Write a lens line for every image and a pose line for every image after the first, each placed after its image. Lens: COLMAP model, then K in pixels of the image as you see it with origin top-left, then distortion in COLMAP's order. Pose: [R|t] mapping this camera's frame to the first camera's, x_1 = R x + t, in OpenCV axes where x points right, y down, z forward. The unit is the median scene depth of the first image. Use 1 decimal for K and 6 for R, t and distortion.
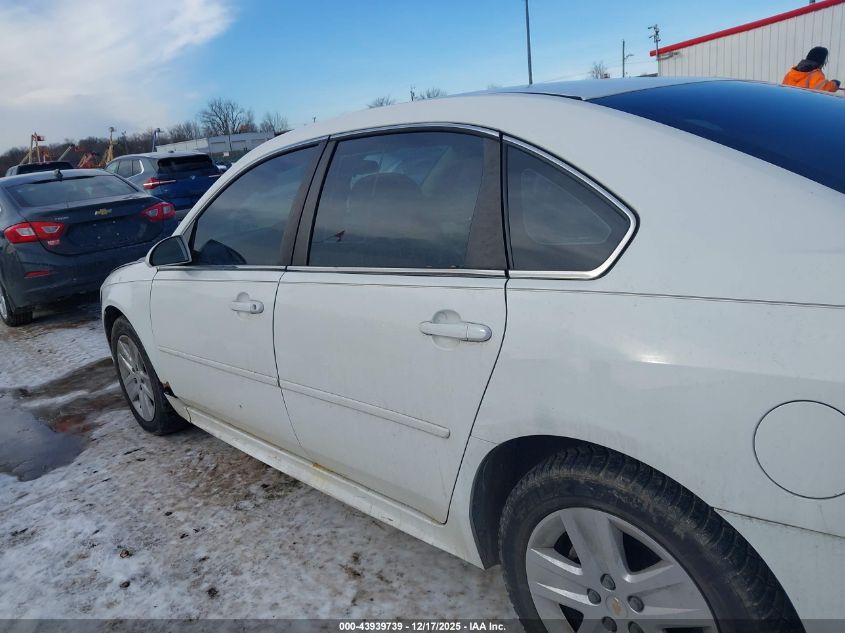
lens RADIAL K [[636.7, 0, 422.5], [0, 636.7, 316.5], [0, 0, 1]] dist [-0.008057, 0.002104]
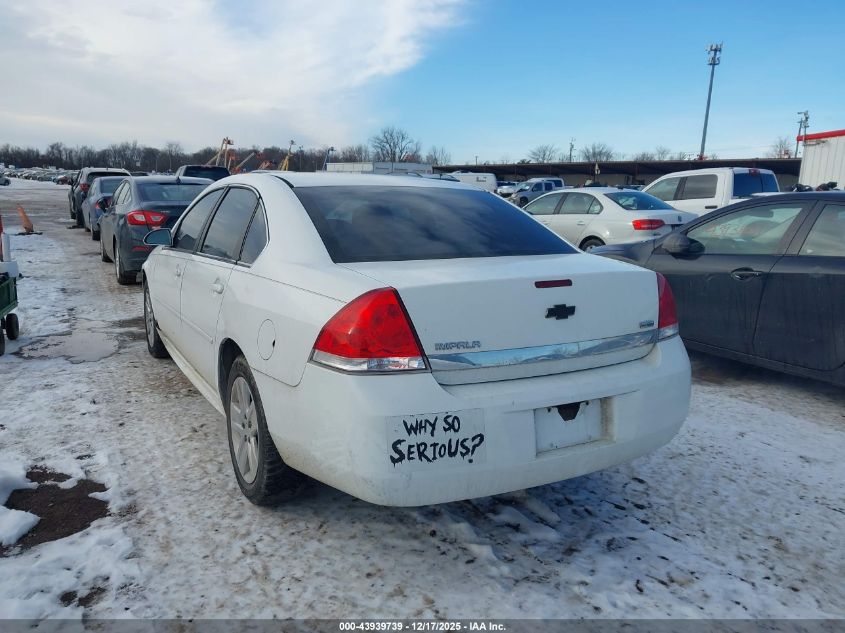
lens RADIAL K [[655.6, 0, 425.2], [0, 655.6, 293.2], [0, 0, 1]] dist [0.030127, -0.011038]
pose [[0.959785, 0.174026, -0.220290, 0.343494], [-0.195320, 0.977575, -0.078722, 0.022040], [0.201650, 0.118583, 0.972253, -0.277812]]
